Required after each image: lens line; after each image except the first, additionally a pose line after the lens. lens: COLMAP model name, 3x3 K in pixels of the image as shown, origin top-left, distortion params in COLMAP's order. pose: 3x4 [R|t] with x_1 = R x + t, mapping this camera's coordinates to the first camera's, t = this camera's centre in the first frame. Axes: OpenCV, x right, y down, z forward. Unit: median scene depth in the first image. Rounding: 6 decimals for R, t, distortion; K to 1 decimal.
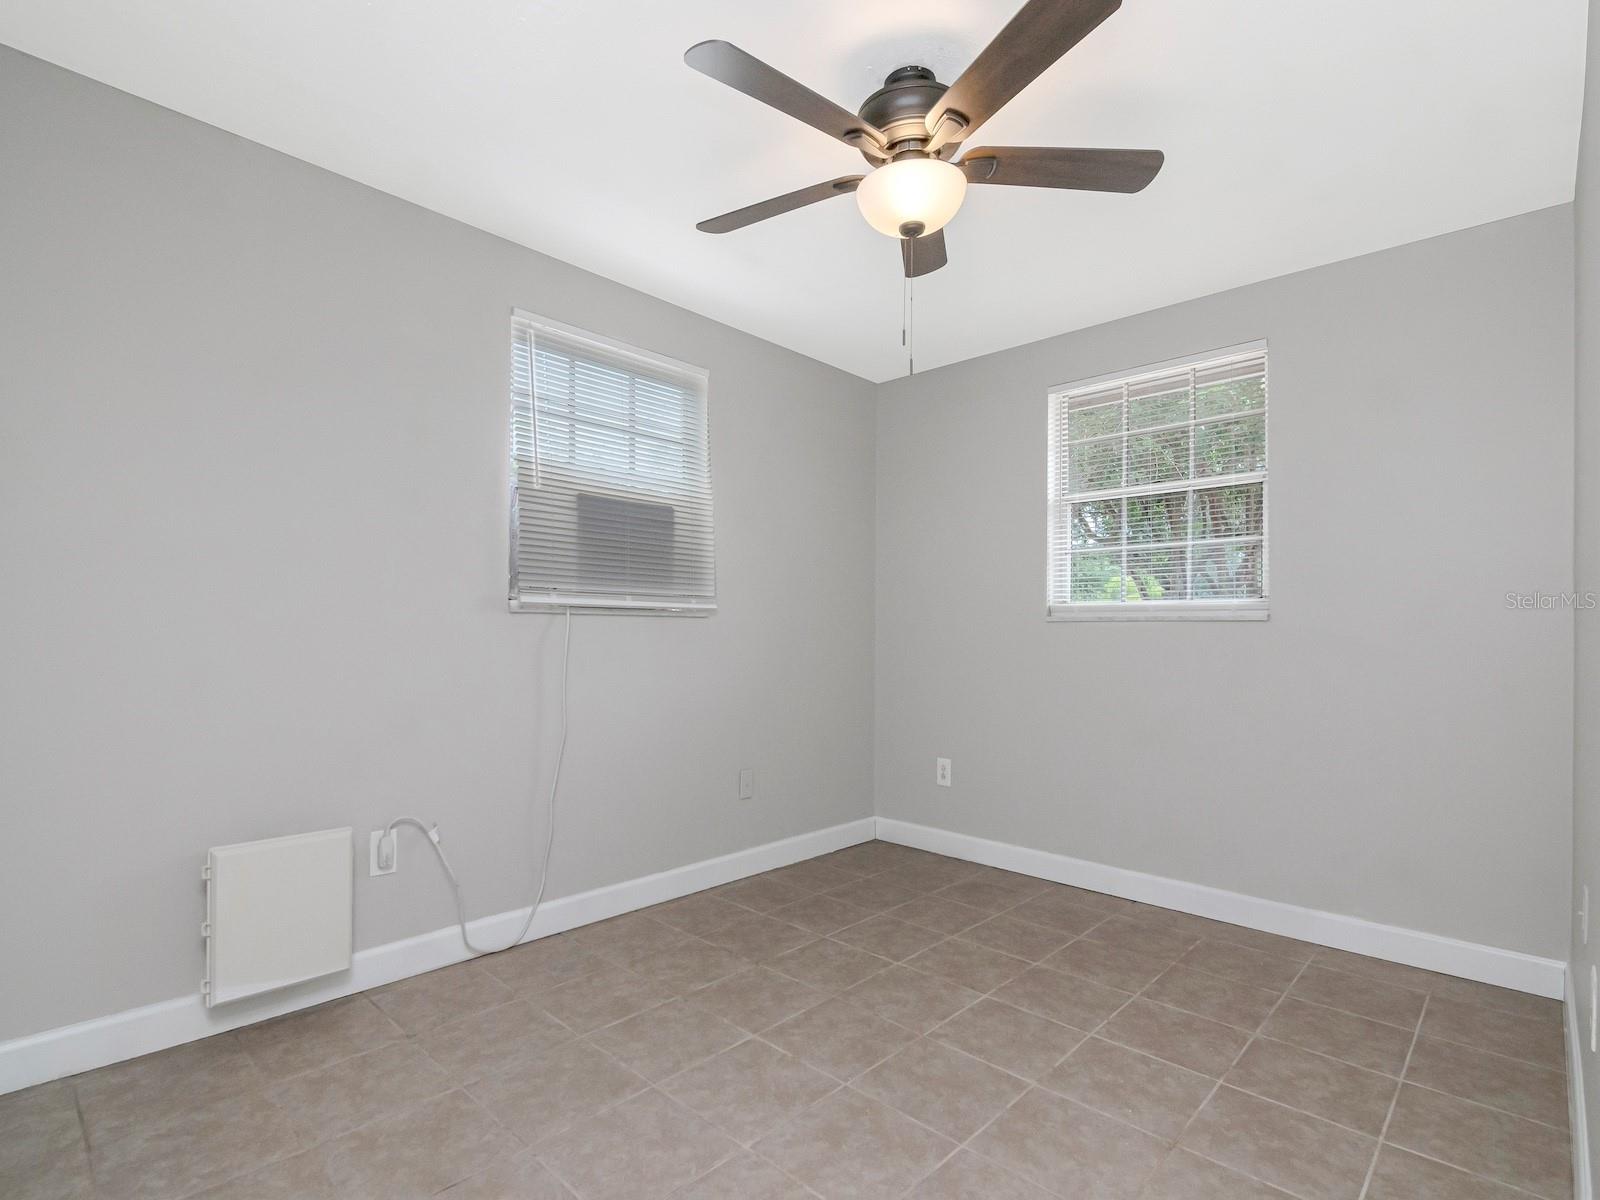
lens RADIAL K [[795.8, 0, 789.9], [0, 795.8, 617.6], [0, 0, 1]] dist [-0.011685, -0.001121]
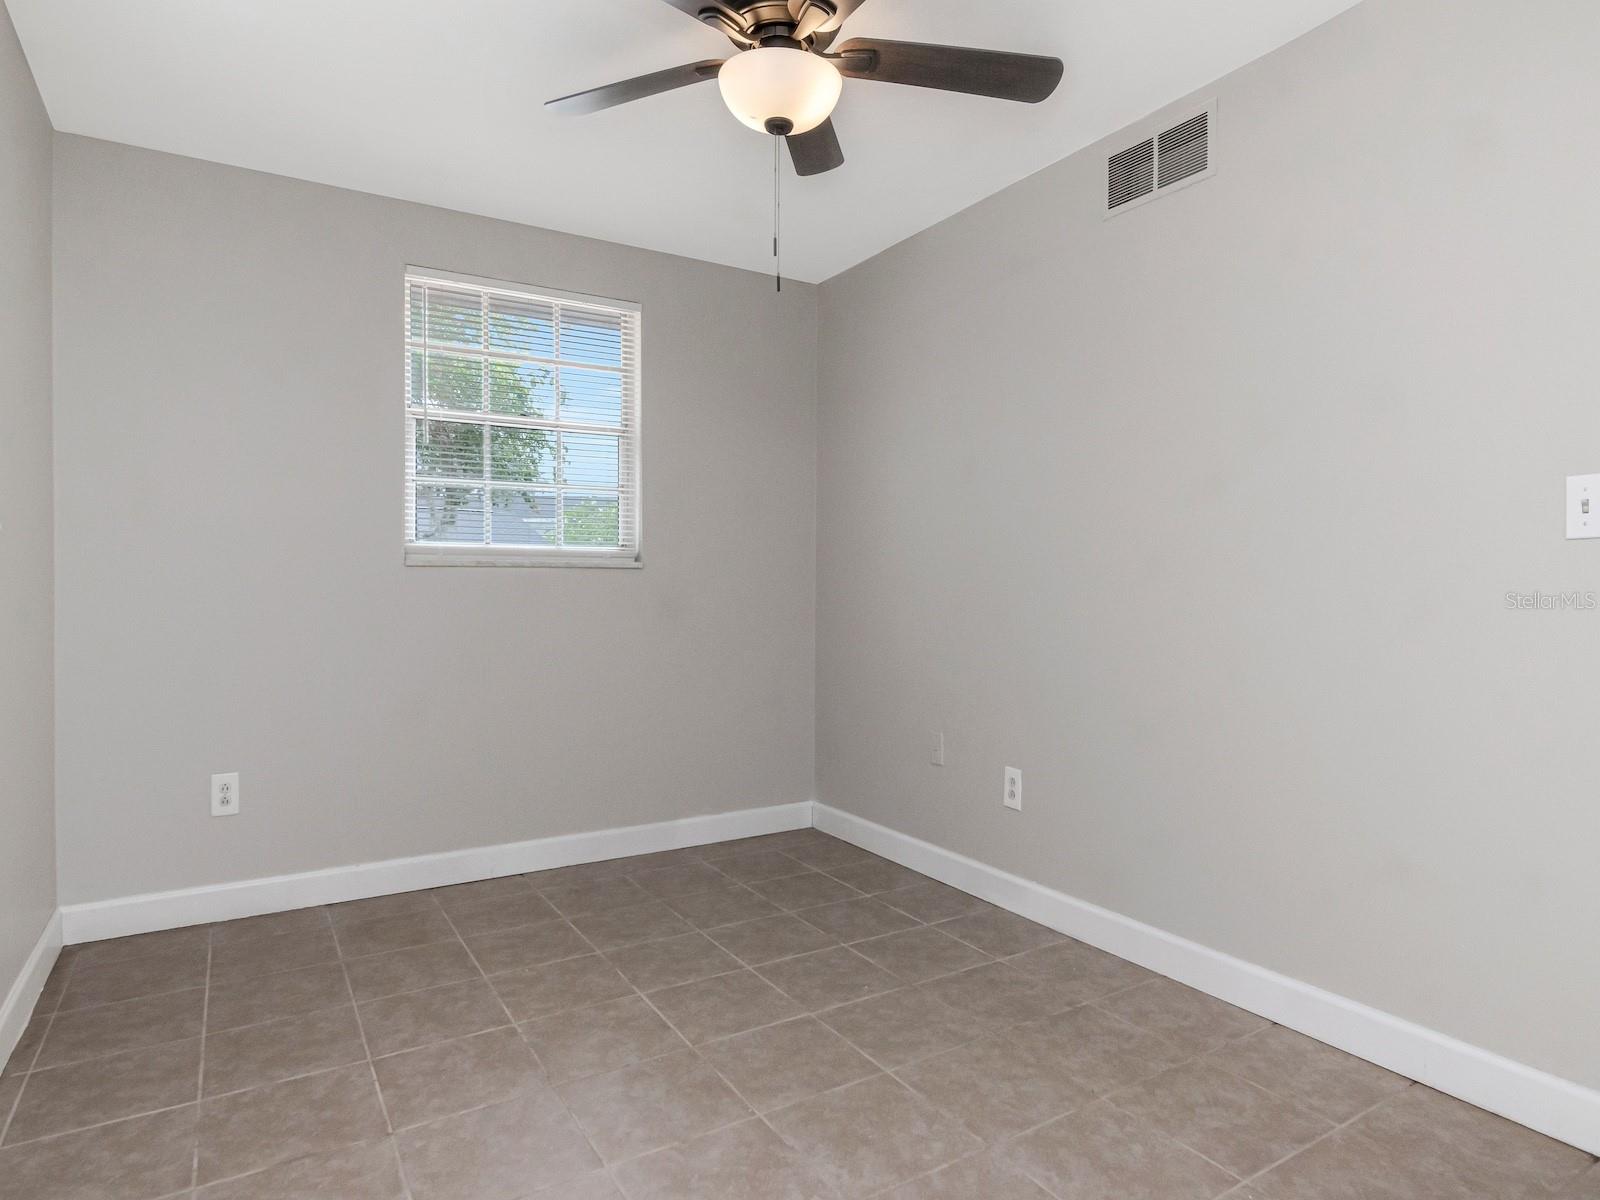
lens RADIAL K [[937.4, 0, 803.2], [0, 937.4, 592.7], [0, 0, 1]] dist [-0.002644, -0.002240]
pose [[0.235770, -0.018109, 0.971640, -0.665202], [-0.017404, 0.999587, 0.022853, 0.004999], [-0.971653, -0.022299, 0.235358, 0.551442]]
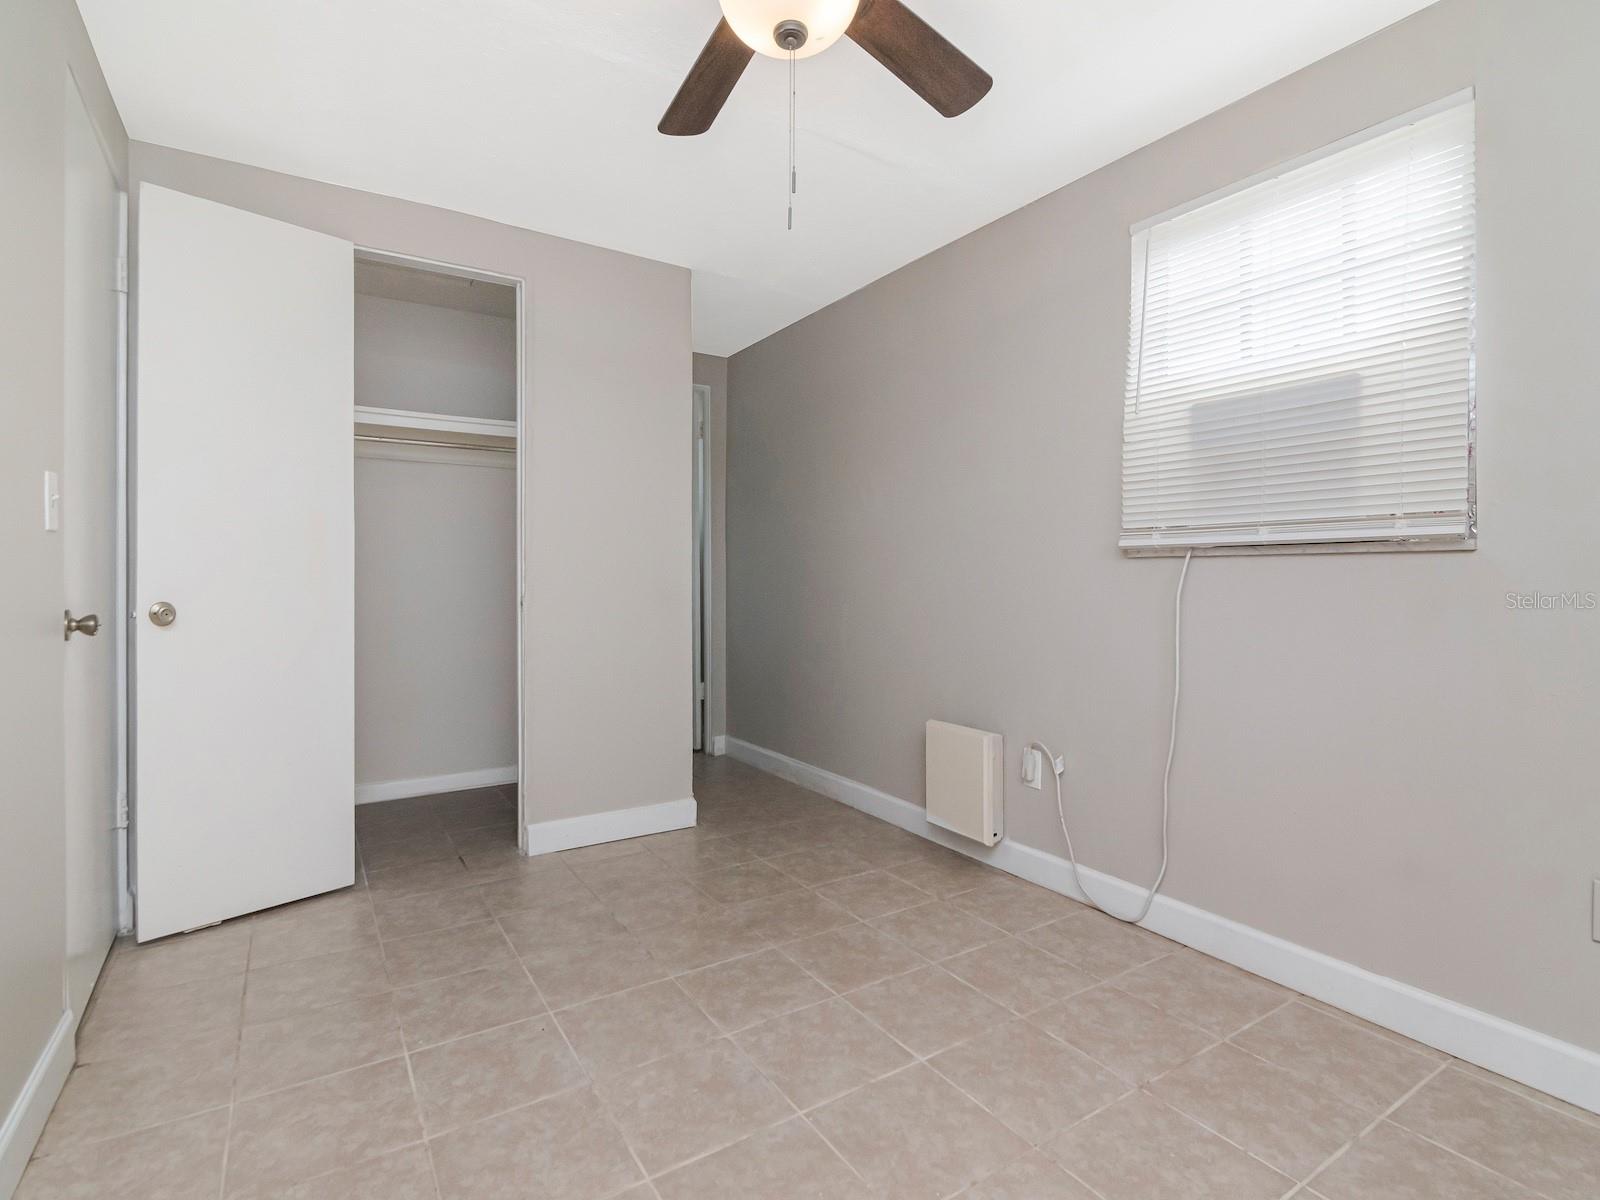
lens RADIAL K [[784.3, 0, 803.8], [0, 784.3, 581.9], [0, 0, 1]] dist [0.000096, -0.006094]
pose [[-0.225062, -0.000400, -0.974344, 0.663692], [0.012598, 0.999915, -0.003321, 0.020768], [0.974263, -0.013022, -0.225038, 0.903354]]
